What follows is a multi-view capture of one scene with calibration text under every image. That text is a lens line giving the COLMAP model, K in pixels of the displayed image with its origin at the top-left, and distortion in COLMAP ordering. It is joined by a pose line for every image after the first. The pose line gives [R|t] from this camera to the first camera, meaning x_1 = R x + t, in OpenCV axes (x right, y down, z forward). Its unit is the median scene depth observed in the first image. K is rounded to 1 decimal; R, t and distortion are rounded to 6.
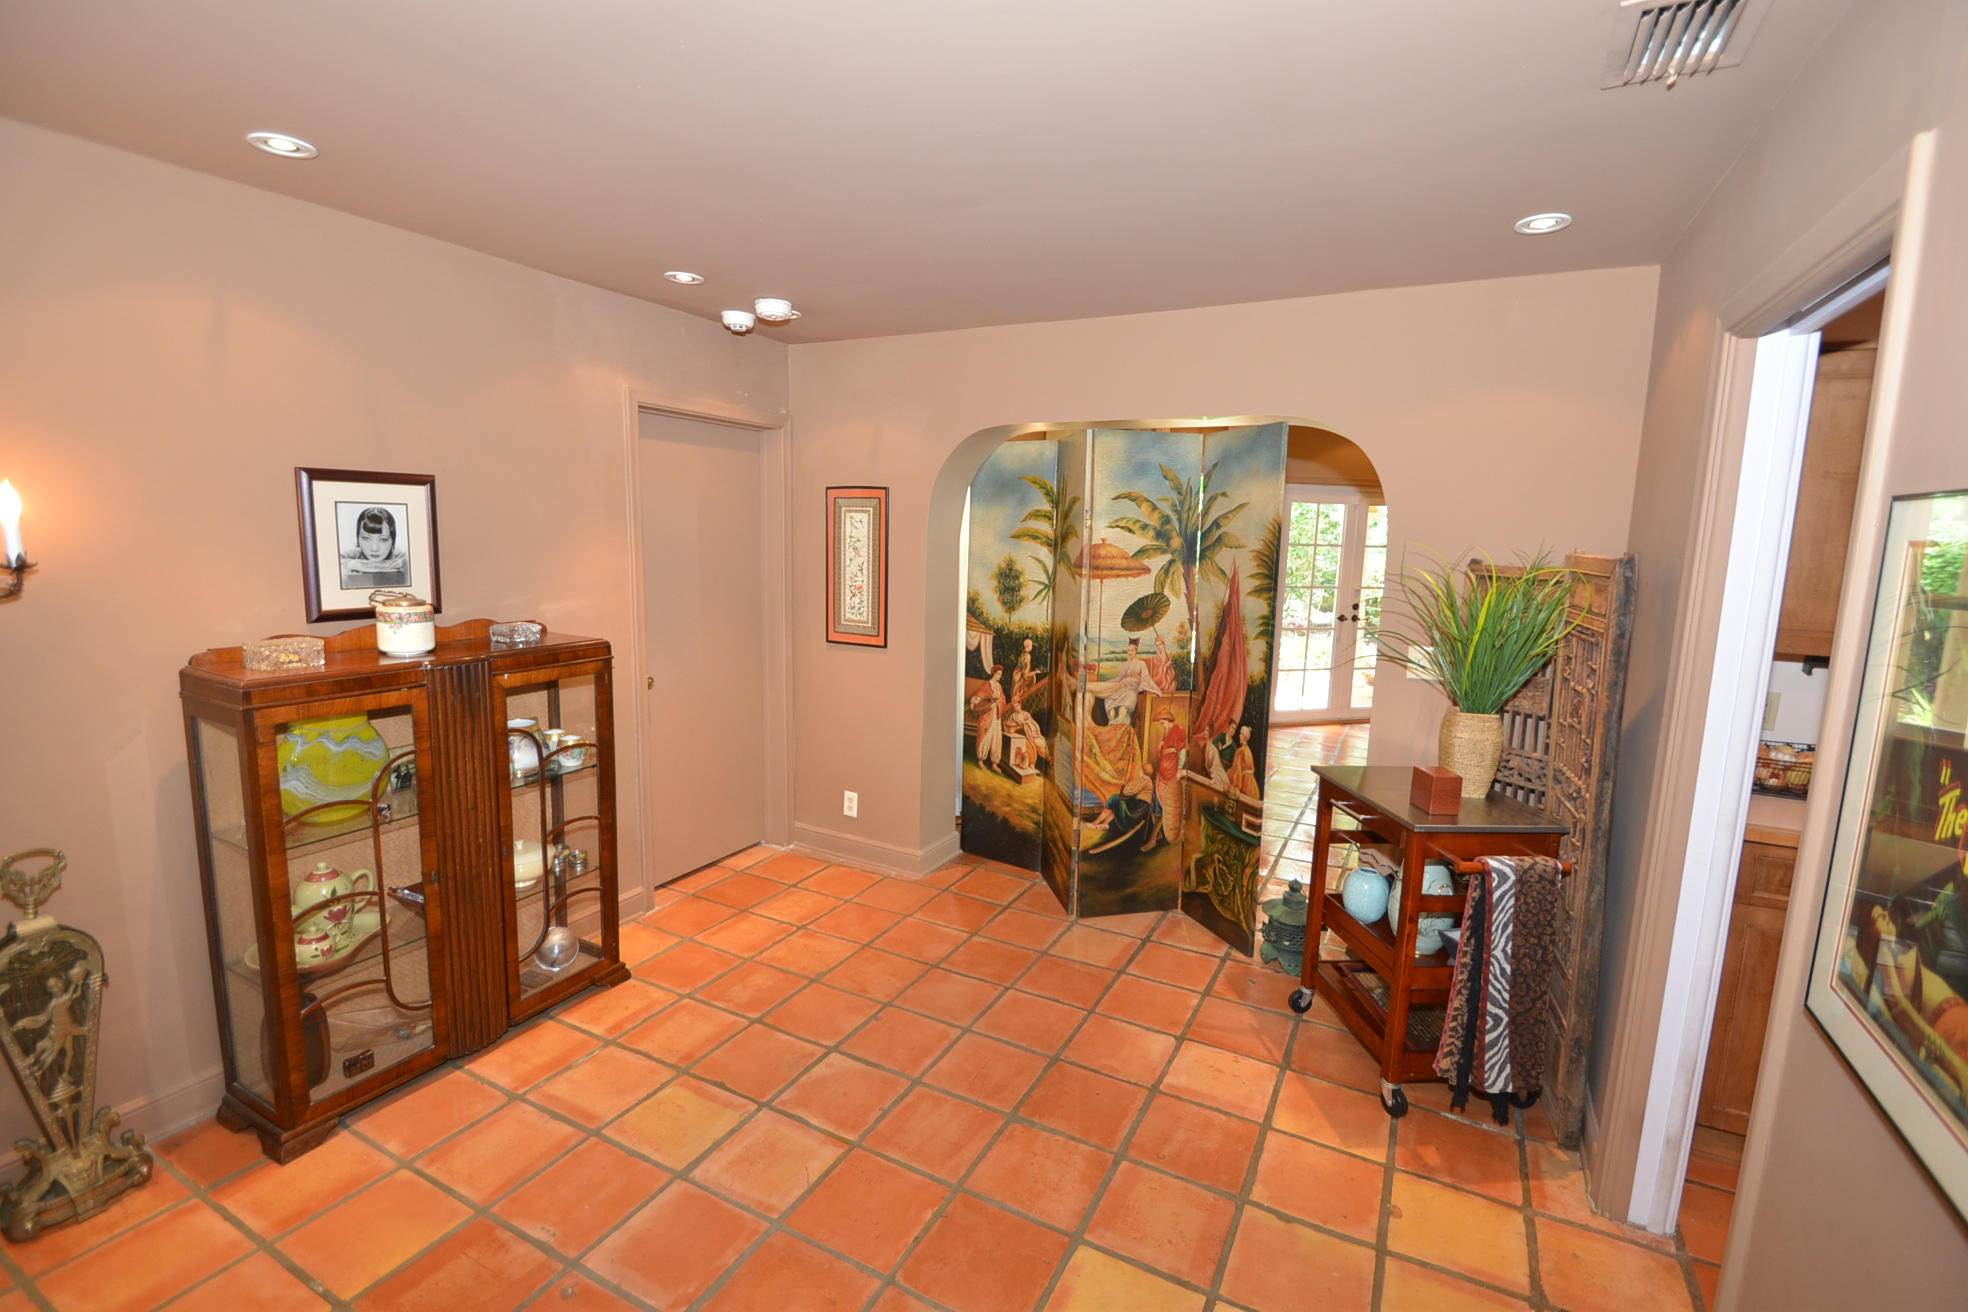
lens RADIAL K [[876.1, 0, 973.7], [0, 876.1, 665.2], [0, 0, 1]] dist [-0.001699, -0.004392]
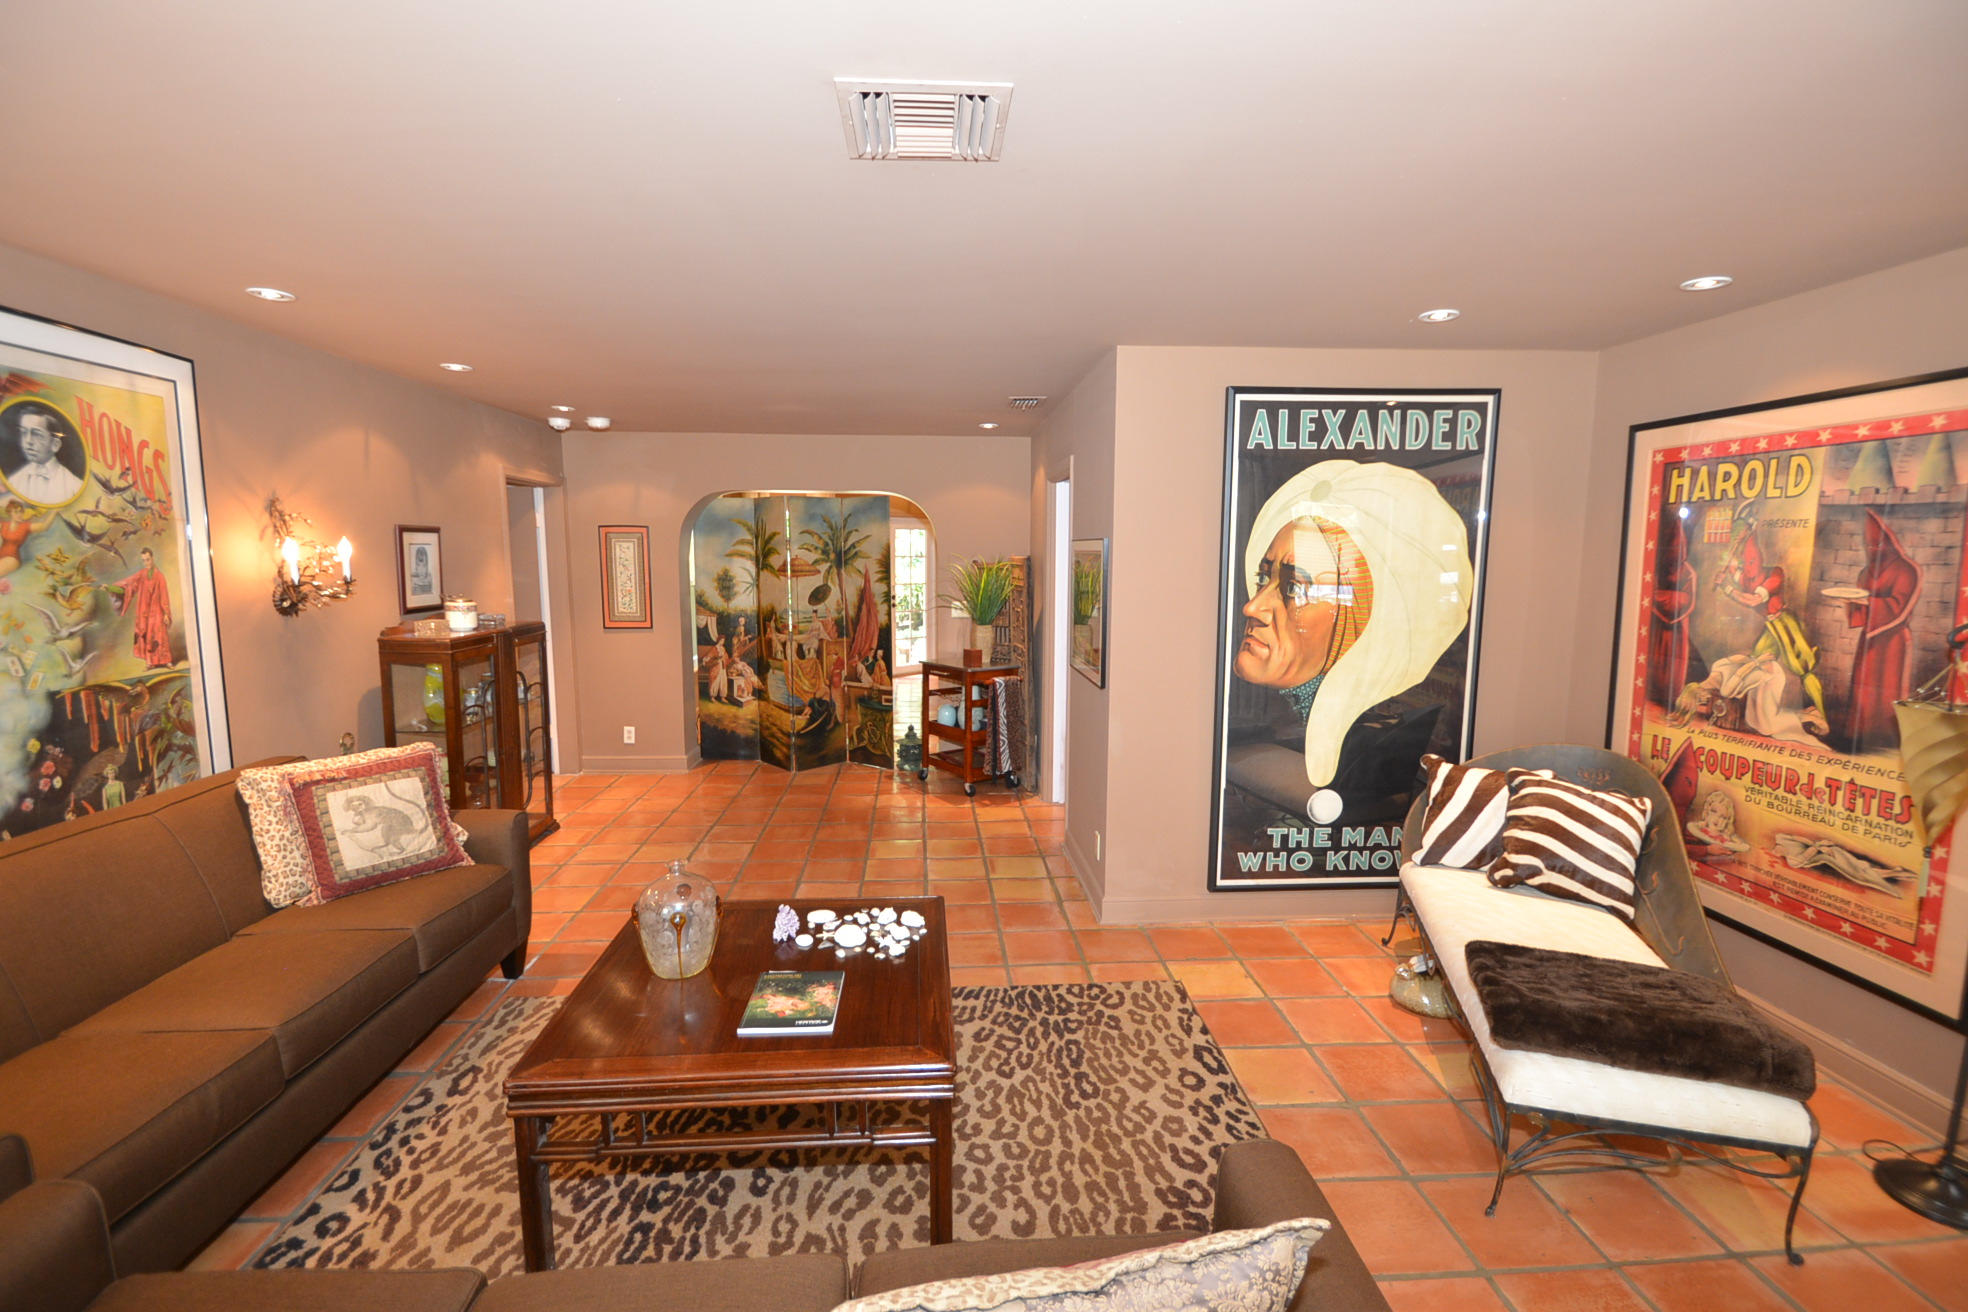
lens RADIAL K [[876.1, 0, 976.8], [0, 876.1, 658.0], [0, 0, 1]] dist [-0.001699, -0.004392]
pose [[0.851226, -0.084309, 0.517983, -0.490602], [0.096869, 0.995293, 0.002808, 0.098668], [-0.515782, 0.047787, 0.855386, -0.735261]]
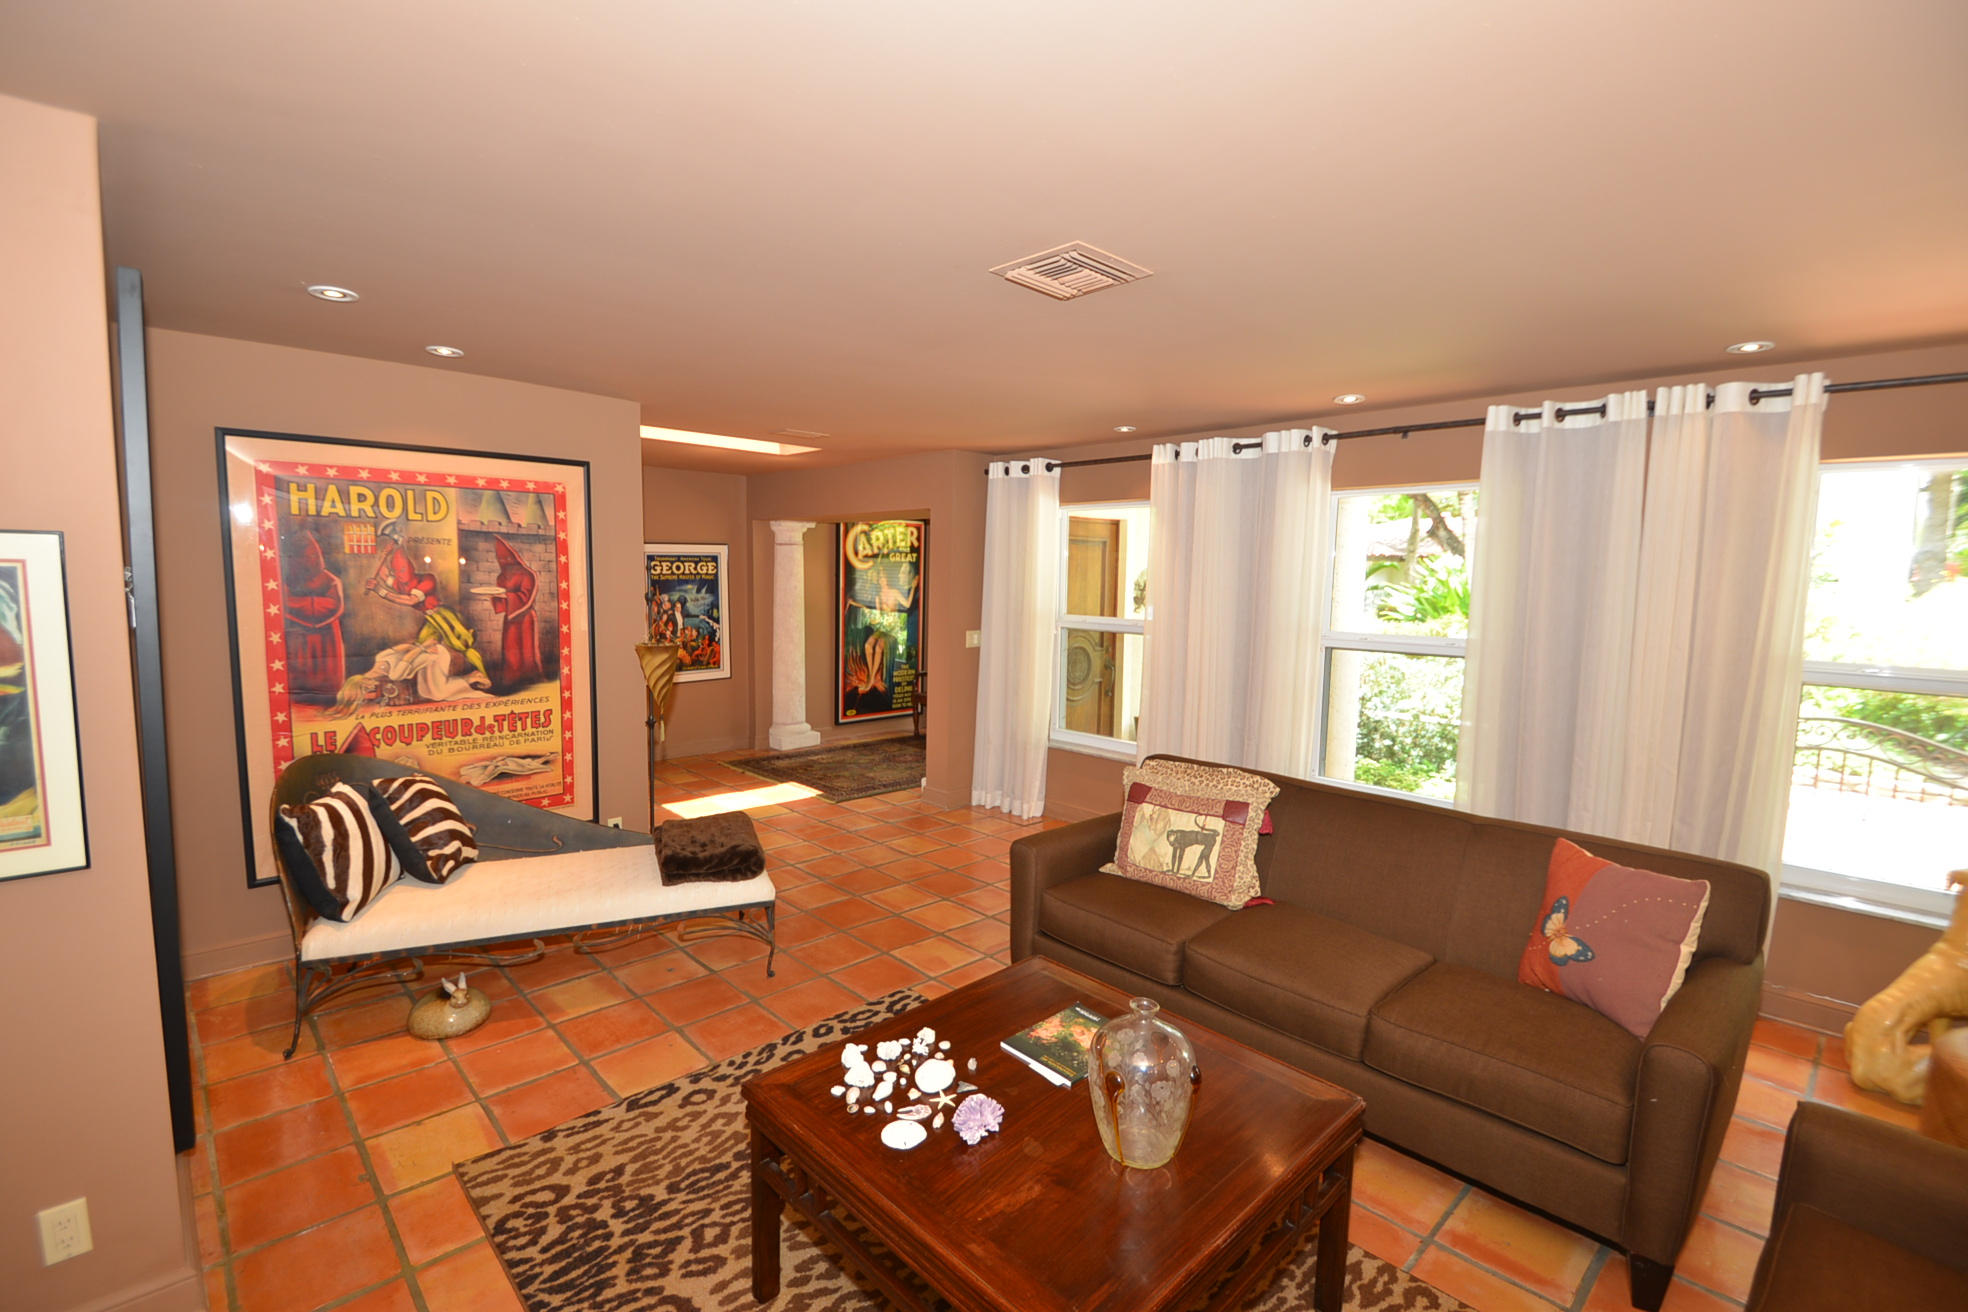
lens RADIAL K [[876.1, 0, 964.9], [0, 876.1, 658.6], [0, 0, 1]] dist [-0.001699, -0.004392]
pose [[-0.945331, -0.070829, 0.318329, -0.401780], [0.010785, 0.968805, 0.247589, -0.069078], [-0.325935, 0.237487, -0.915077, 0.363797]]
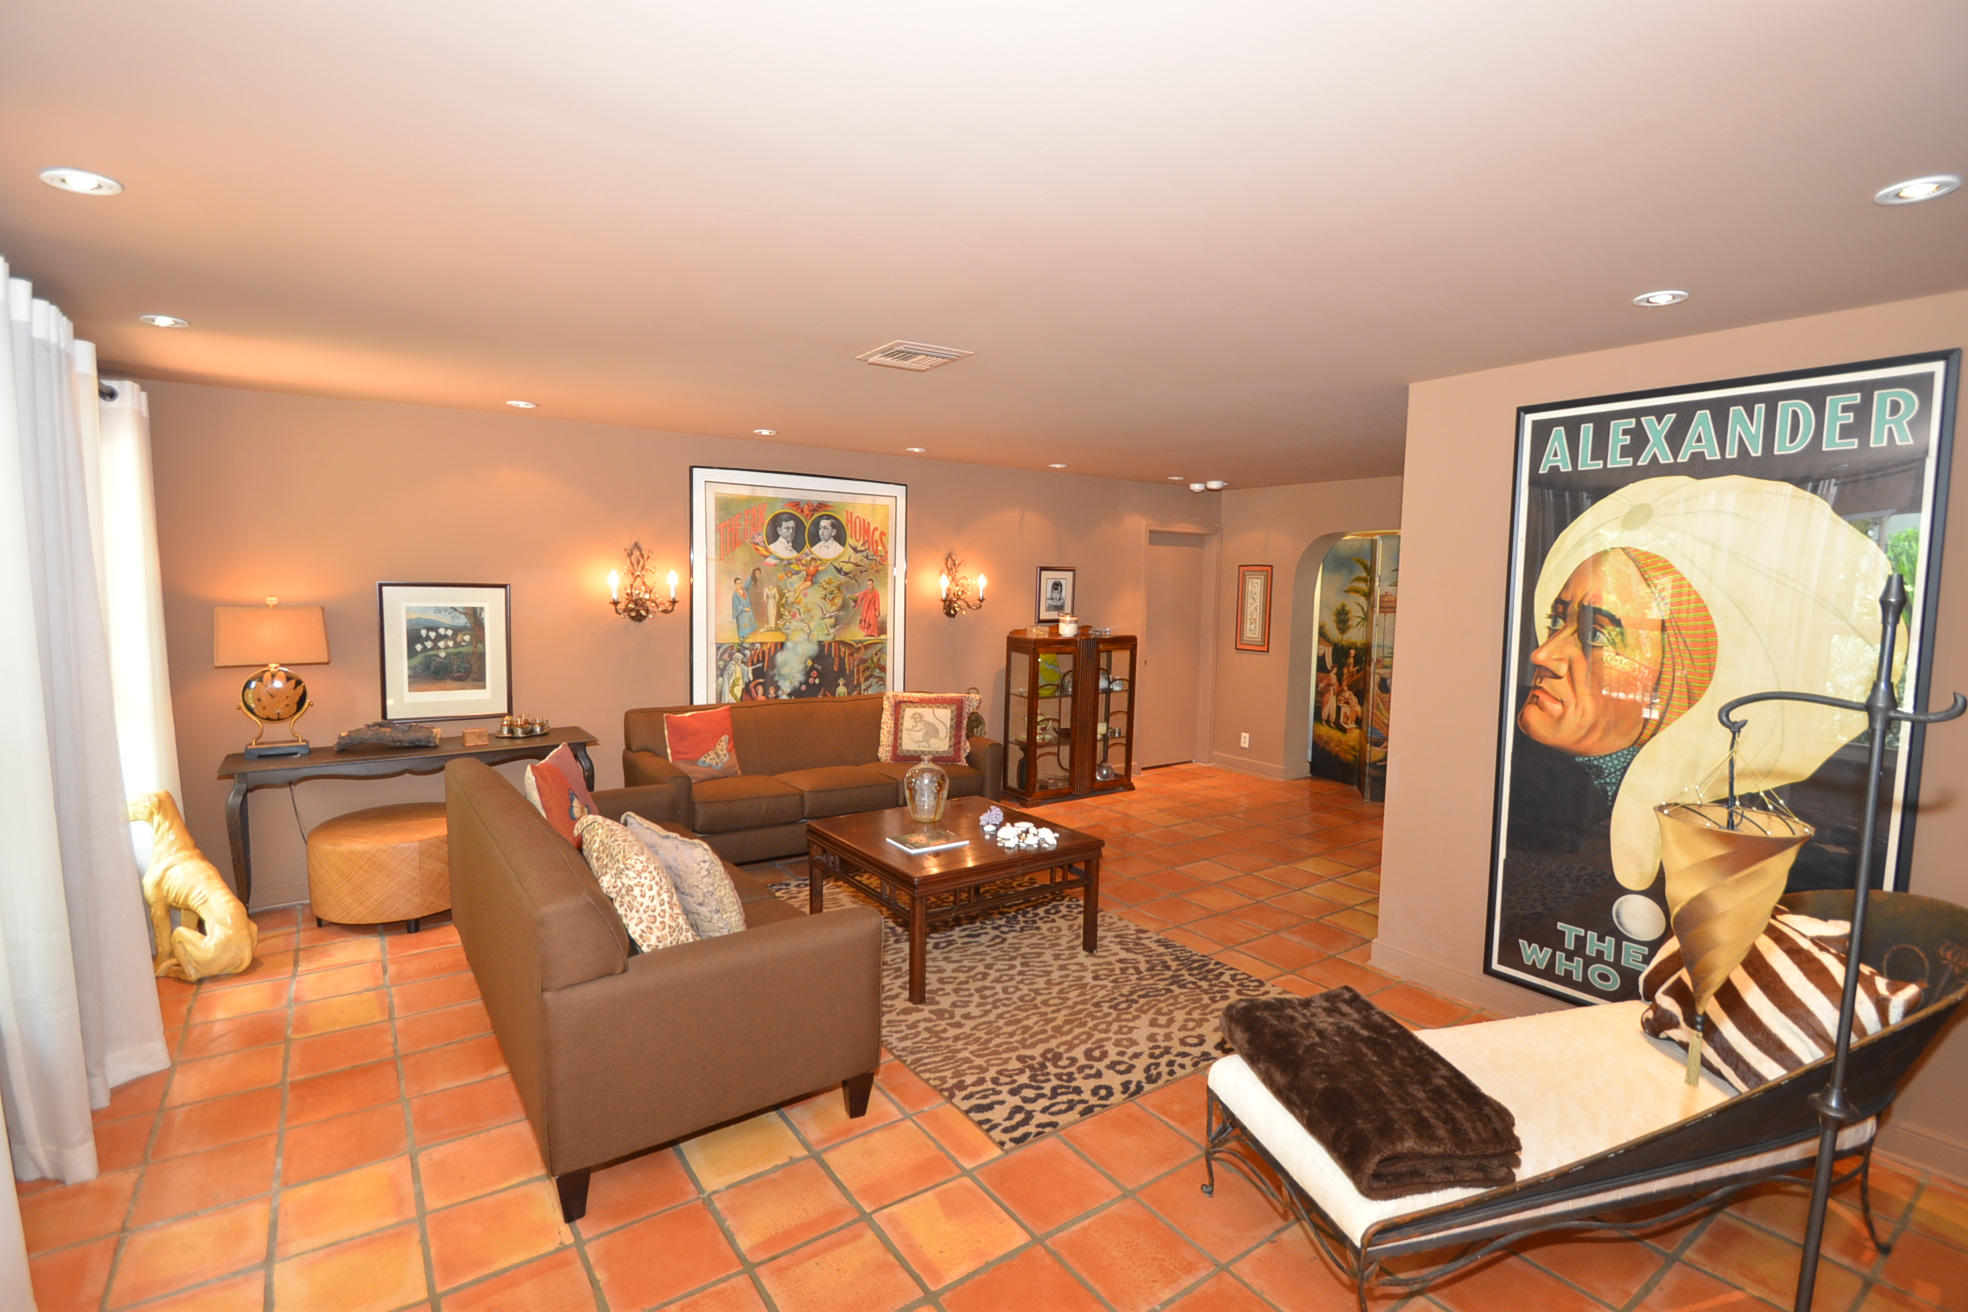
lens RADIAL K [[901.0, 0, 974.4], [0, 901.0, 661.9], [0, 0, 1]] dist [-0.022434, -0.004259]
pose [[0.892912, 0.031077, -0.449157, 0.226775], [-0.063360, 0.996360, -0.057021, 0.170001], [0.445750, 0.079373, 0.891632, -1.092859]]
